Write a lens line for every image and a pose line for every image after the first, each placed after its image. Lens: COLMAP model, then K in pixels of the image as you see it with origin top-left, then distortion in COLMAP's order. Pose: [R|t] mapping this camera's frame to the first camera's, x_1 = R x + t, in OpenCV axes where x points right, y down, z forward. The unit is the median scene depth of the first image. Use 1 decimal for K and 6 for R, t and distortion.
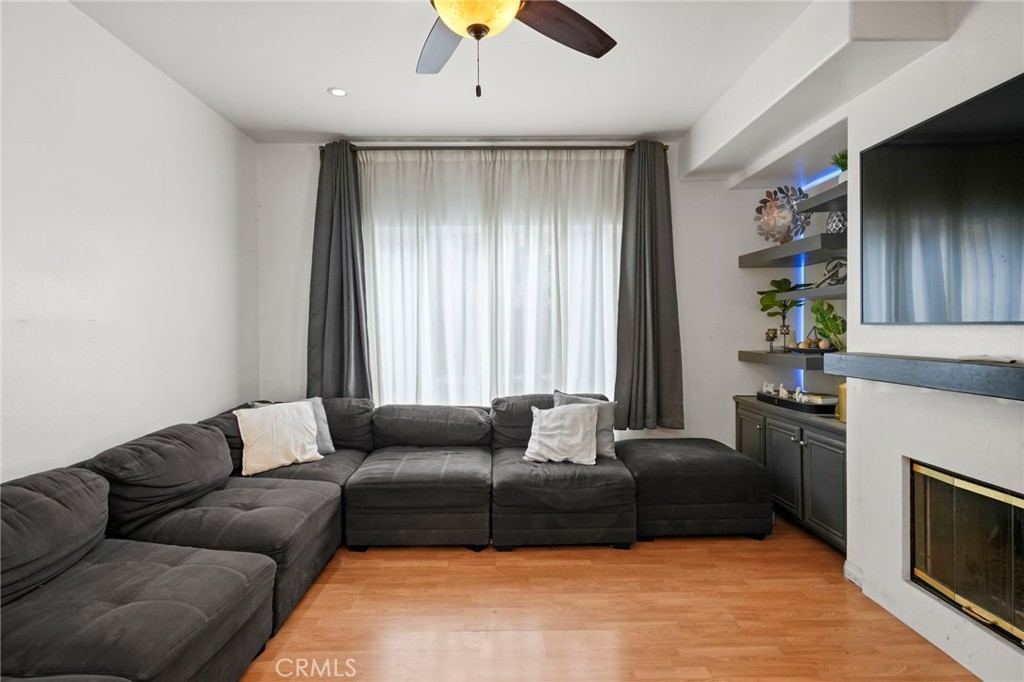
lens RADIAL K [[538.3, 0, 502.1], [0, 538.3, 334.4], [0, 0, 1]] dist [0.003984, 0.000975]
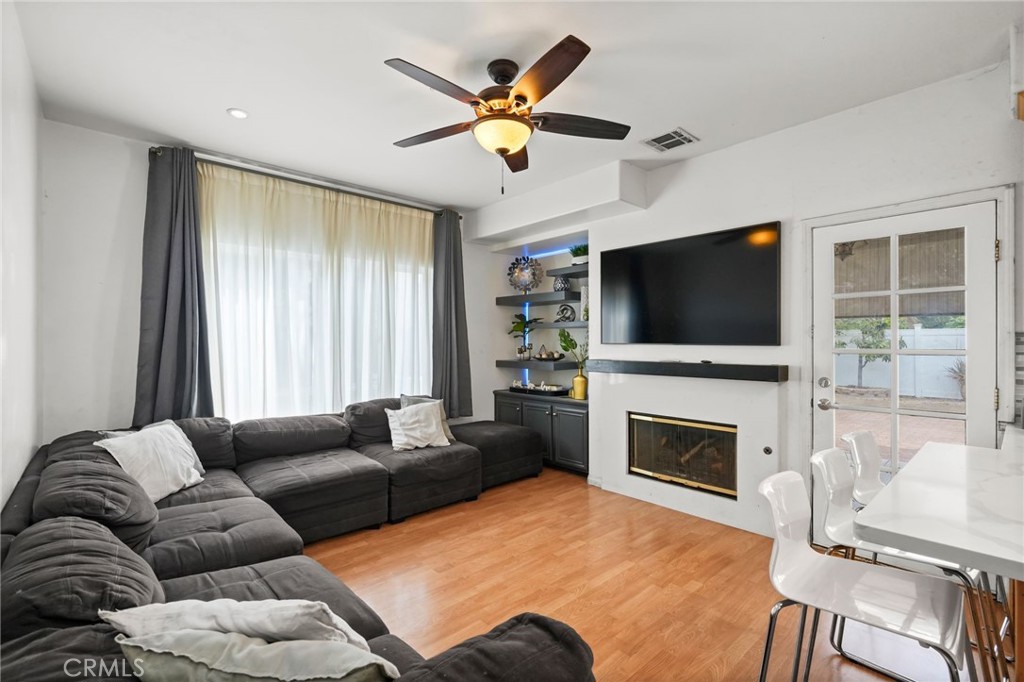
lens RADIAL K [[465.1, 0, 512.0], [0, 465.1, 341.0], [0, 0, 1]] dist [-0.003317, 0.000003]
pose [[0.744910, 0.006967, 0.667129, -0.438776], [0.004021, 0.999880, -0.014931, -0.004471], [-0.667153, 0.013805, 0.744793, 0.007023]]
